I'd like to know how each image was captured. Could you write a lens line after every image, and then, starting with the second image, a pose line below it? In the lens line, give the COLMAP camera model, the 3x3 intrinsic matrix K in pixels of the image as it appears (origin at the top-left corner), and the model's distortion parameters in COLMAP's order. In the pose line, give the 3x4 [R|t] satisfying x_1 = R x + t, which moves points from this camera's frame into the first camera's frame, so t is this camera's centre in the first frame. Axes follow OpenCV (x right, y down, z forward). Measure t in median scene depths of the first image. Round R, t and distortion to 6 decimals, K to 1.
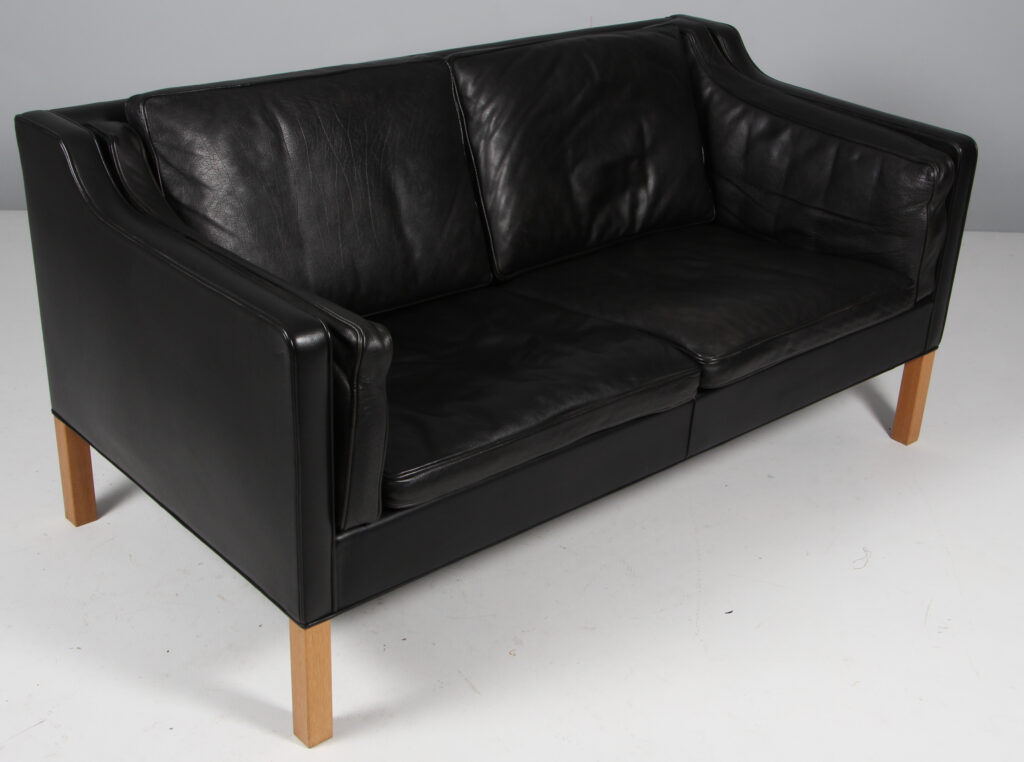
lens RADIAL K [[1363.6, 0, 540.0], [0, 1363.6, 360.9], [0, 0, 1]] dist [-0.041543, 0.000000]
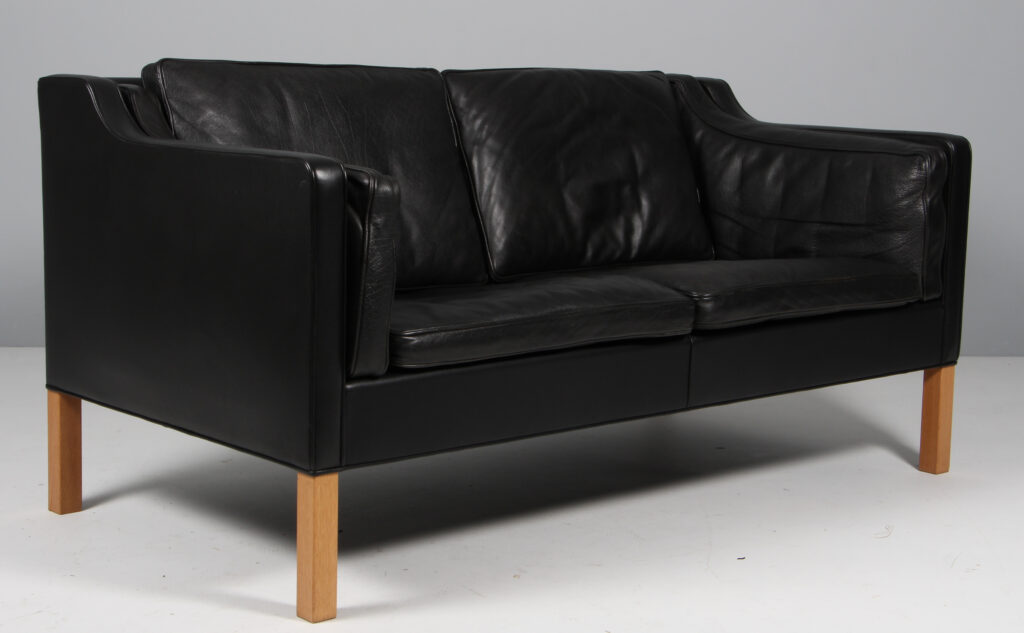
lens RADIAL K [[1760.6, 0, 491.0], [0, 1760.6, 297.9], [0, 0, 1]] dist [0.097479, 0.000000]
pose [[0.999348, -0.028261, -0.022490, -0.004310], [0.020066, 0.952179, -0.304881, 0.383444], [0.030031, 0.304231, 0.952125, -0.247161]]
